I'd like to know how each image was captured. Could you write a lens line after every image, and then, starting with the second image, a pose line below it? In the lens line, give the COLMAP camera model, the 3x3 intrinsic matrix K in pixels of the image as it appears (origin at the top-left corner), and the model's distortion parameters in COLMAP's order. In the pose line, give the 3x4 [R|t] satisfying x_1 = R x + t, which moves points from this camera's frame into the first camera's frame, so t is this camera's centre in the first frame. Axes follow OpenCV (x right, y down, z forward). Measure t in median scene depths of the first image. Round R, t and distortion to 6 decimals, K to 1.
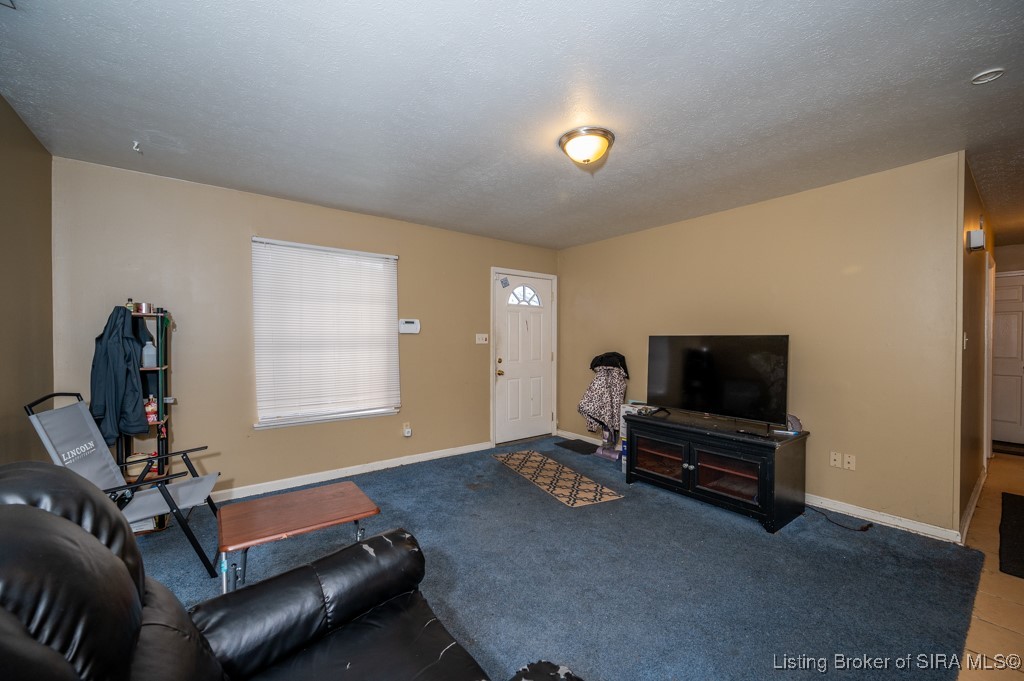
lens RADIAL K [[403.6, 0, 513.2], [0, 403.6, 343.9], [0, 0, 1]] dist [0.009506, 0.000298]
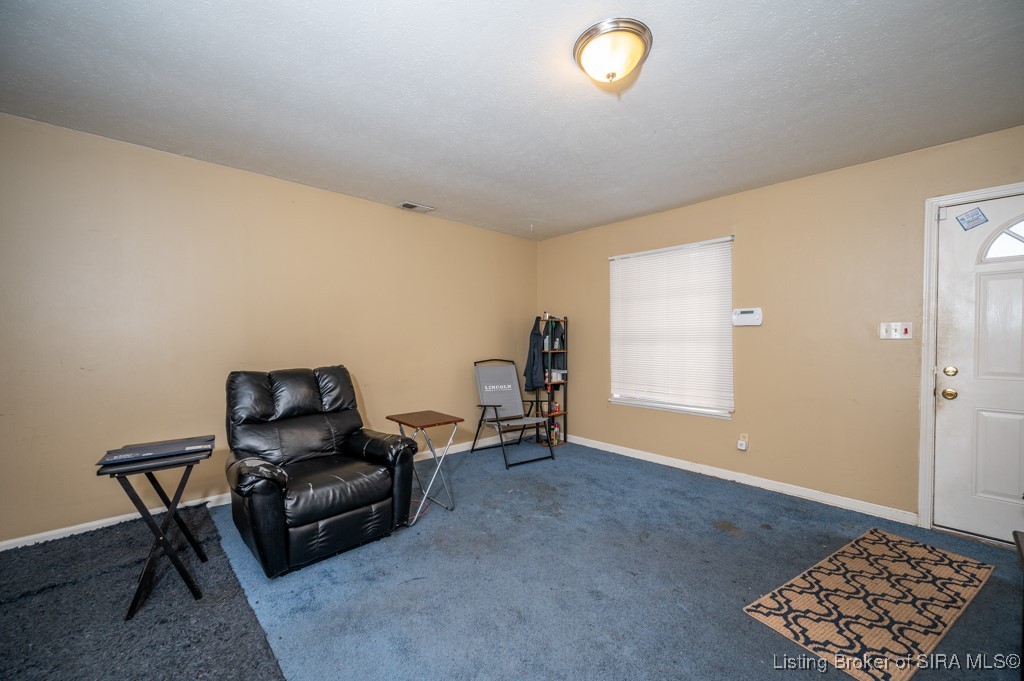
lens RADIAL K [[403.6, 0, 512.0], [0, 403.6, 339.5], [0, 0, 1]] dist [0.009506, 0.000298]
pose [[0.099471, -0.001146, -0.995040, 0.519875], [-0.012074, 0.999924, -0.002359, 0.010504], [0.994967, 0.012249, 0.099449, 0.444217]]
